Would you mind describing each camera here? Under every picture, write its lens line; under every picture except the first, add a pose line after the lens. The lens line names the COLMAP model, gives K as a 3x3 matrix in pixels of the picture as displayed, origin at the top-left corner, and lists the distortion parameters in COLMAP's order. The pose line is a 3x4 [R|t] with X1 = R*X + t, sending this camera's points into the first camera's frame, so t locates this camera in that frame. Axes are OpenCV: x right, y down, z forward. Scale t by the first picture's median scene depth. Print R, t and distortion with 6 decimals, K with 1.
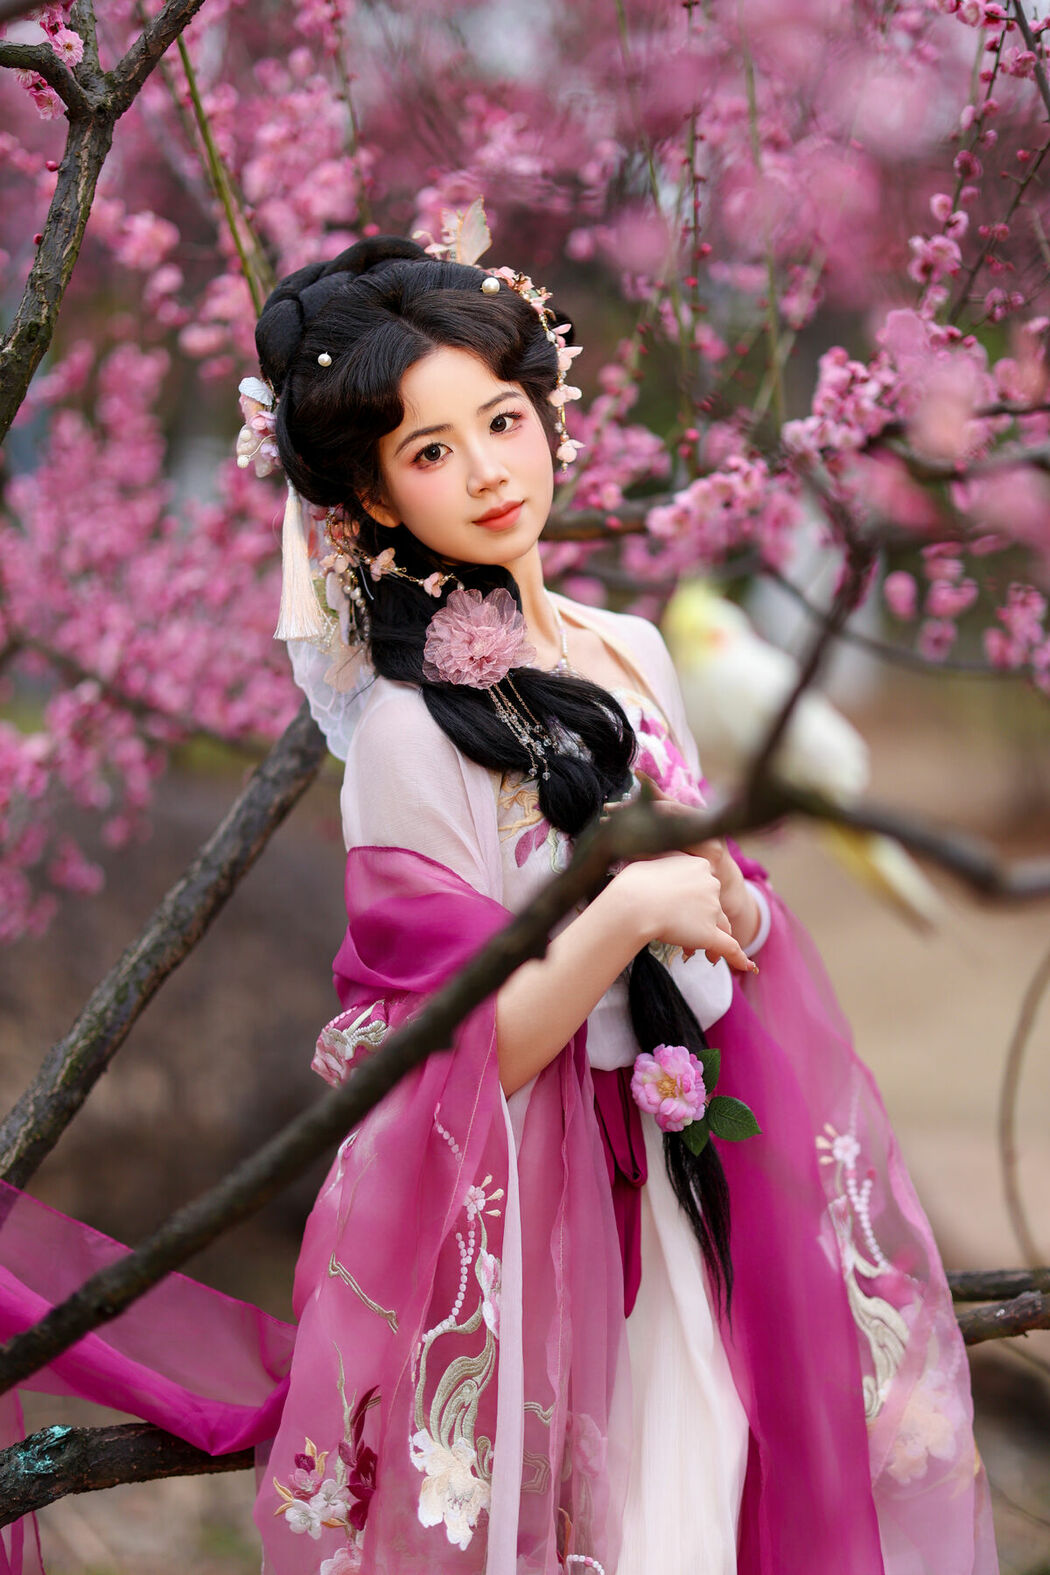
lens RADIAL K [[3994.6, 0, 447.0], [0, 3994.6, 740.9], [0, 0, 1]] dist [0.095435, 0.272123]
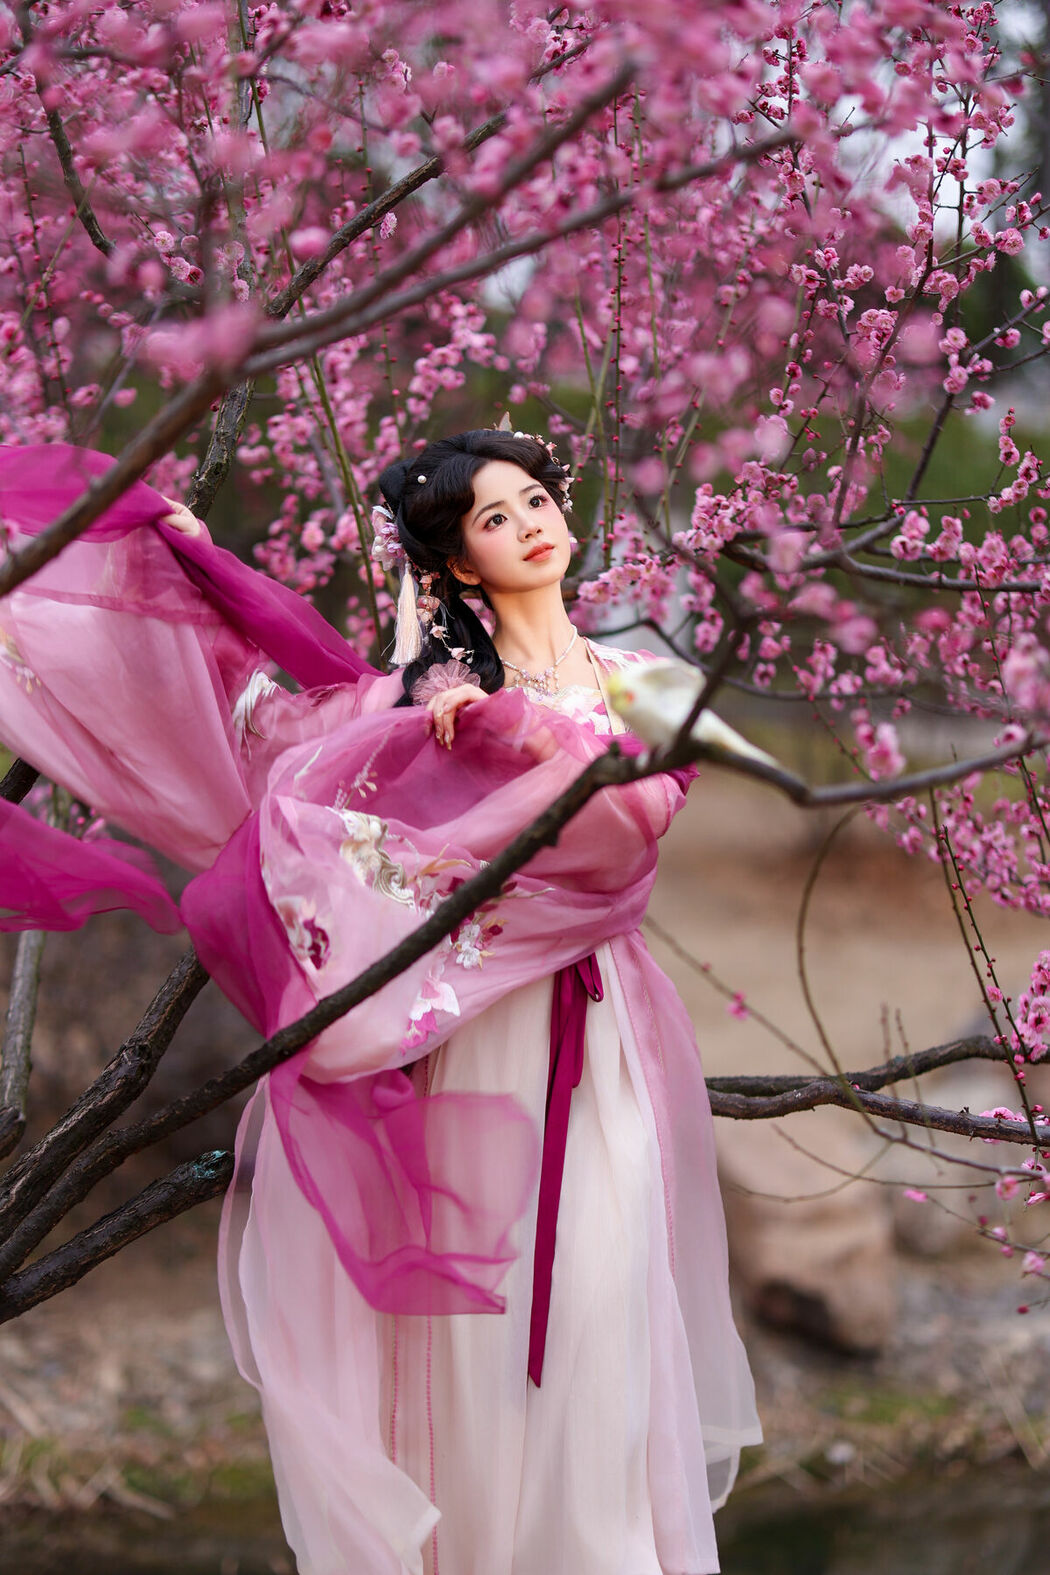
lens RADIAL K [[3845.0, 0, 576.2], [0, 3845.0, 882.6], [0, 0, 1]] dist [0.095648, 0.192745]
pose [[0.996367, 0.017400, 0.083373, -0.076020], [-0.019573, 0.999488, 0.025316, 0.019496], [-0.082890, -0.026855, 0.996197, -0.492512]]
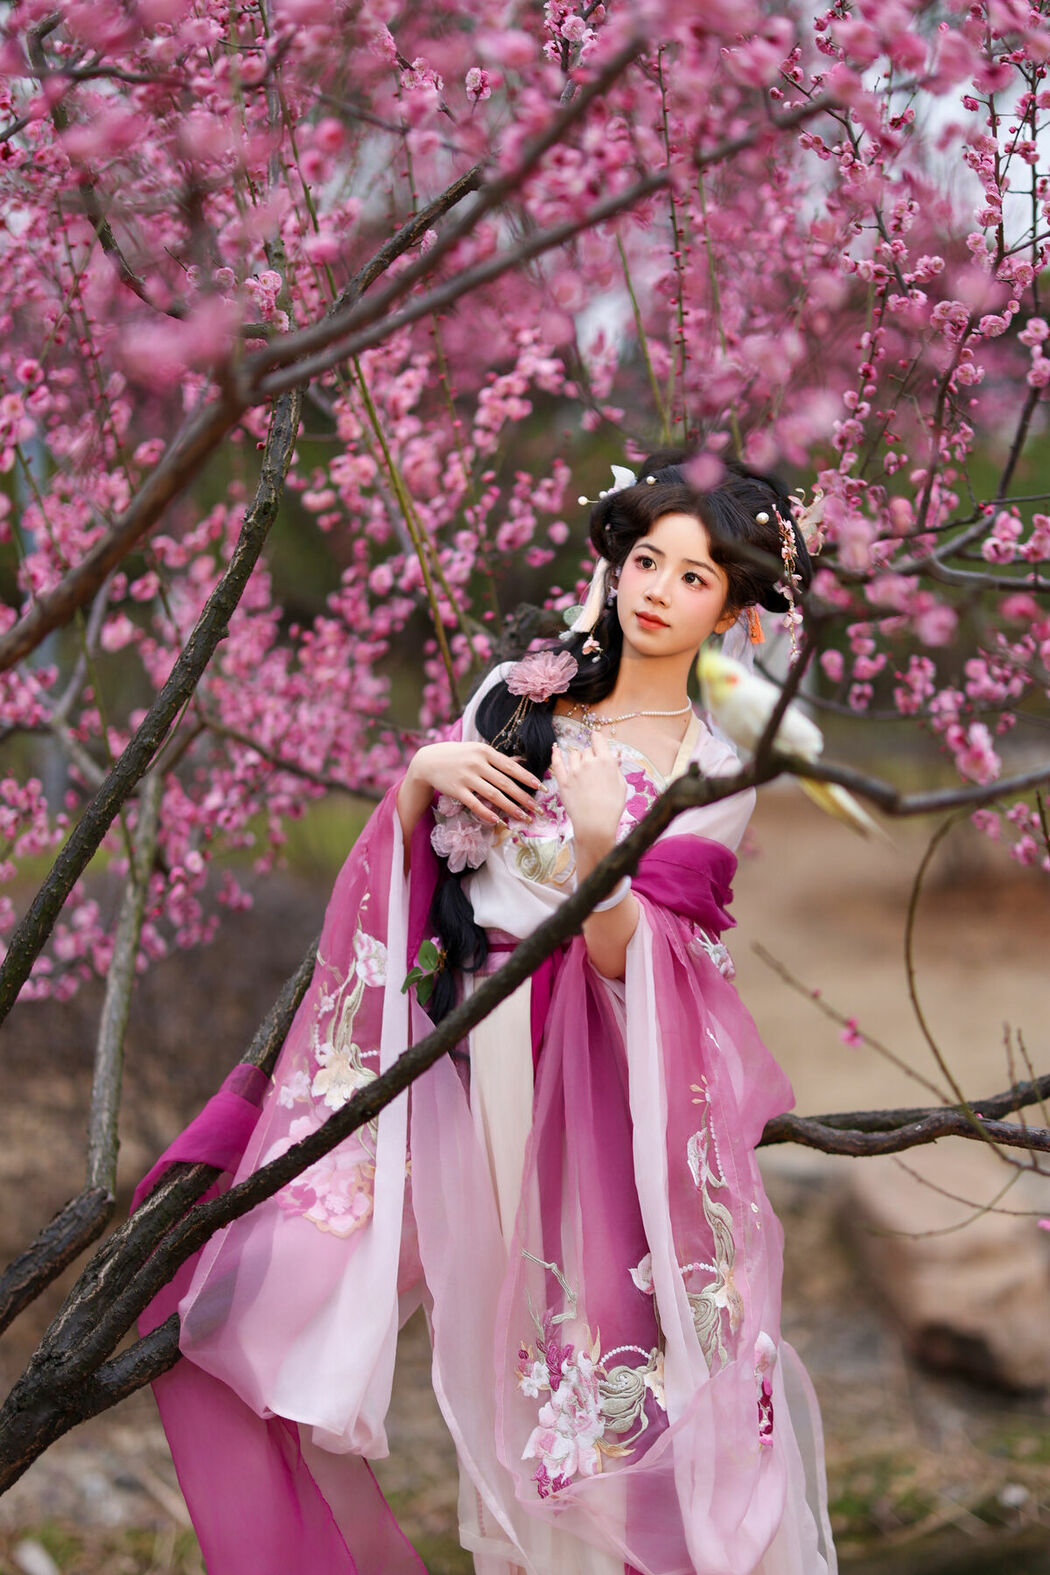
lens RADIAL K [[3845.0, 0, 576.2], [0, 3845.0, 882.6], [0, 0, 1]] dist [0.095648, 0.192745]
pose [[0.998041, -0.041585, 0.046745, -0.053228], [0.041171, 0.999104, 0.009796, 0.028314], [-0.047111, -0.007852, 0.998859, -0.429586]]
